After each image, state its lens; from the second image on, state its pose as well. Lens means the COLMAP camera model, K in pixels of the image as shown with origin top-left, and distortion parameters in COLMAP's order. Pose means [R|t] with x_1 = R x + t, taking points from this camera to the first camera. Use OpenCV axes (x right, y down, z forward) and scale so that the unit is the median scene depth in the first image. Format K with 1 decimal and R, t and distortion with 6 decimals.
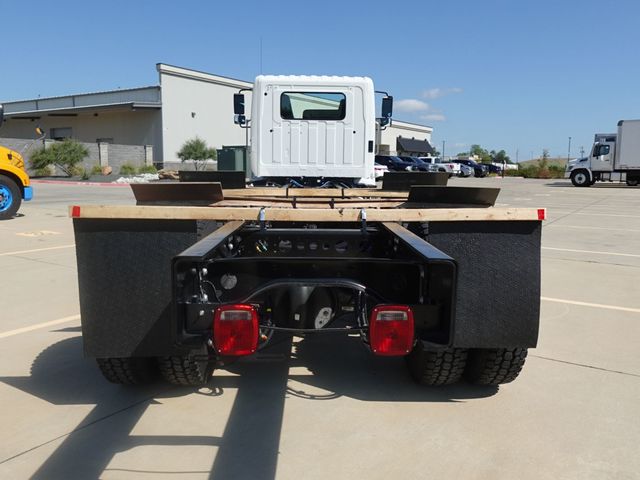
lens RADIAL K [[545.7, 0, 316.9], [0, 545.7, 237.6], [0, 0, 1]] dist [0.001470, -0.003265]
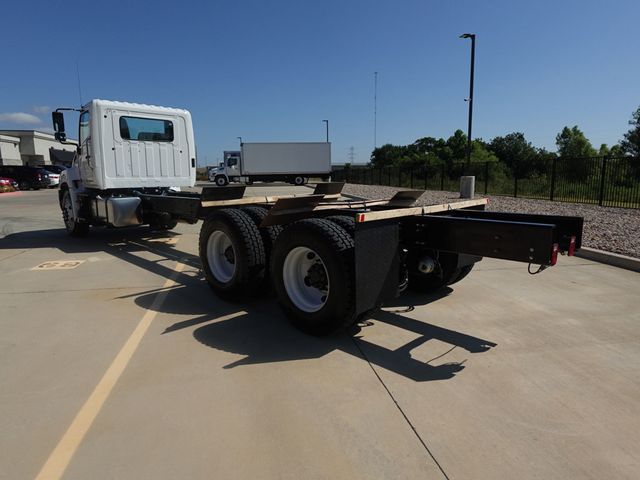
lens RADIAL K [[406.1, 0, 317.4], [0, 406.1, 239.9], [0, 0, 1]] dist [-0.005294, 0.008578]
pose [[0.715319, -0.126486, 0.687255, -0.389026], [0.101810, 0.991852, 0.076578, -0.025758], [-0.691342, 0.015192, 0.722368, 0.080037]]
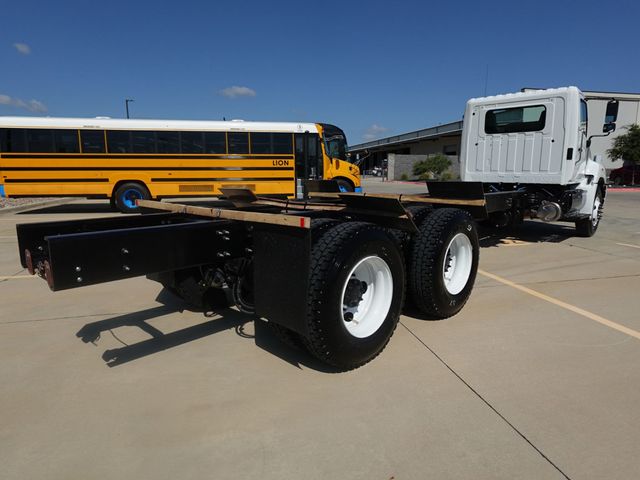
lens RADIAL K [[406.1, 0, 319.5], [0, 406.1, 235.4], [0, 0, 1]] dist [-0.005294, 0.008578]
pose [[0.712374, 0.100827, -0.694519, 0.309997], [-0.083628, 0.994770, 0.058638, -0.019605], [0.696799, 0.016309, 0.717081, 0.122809]]
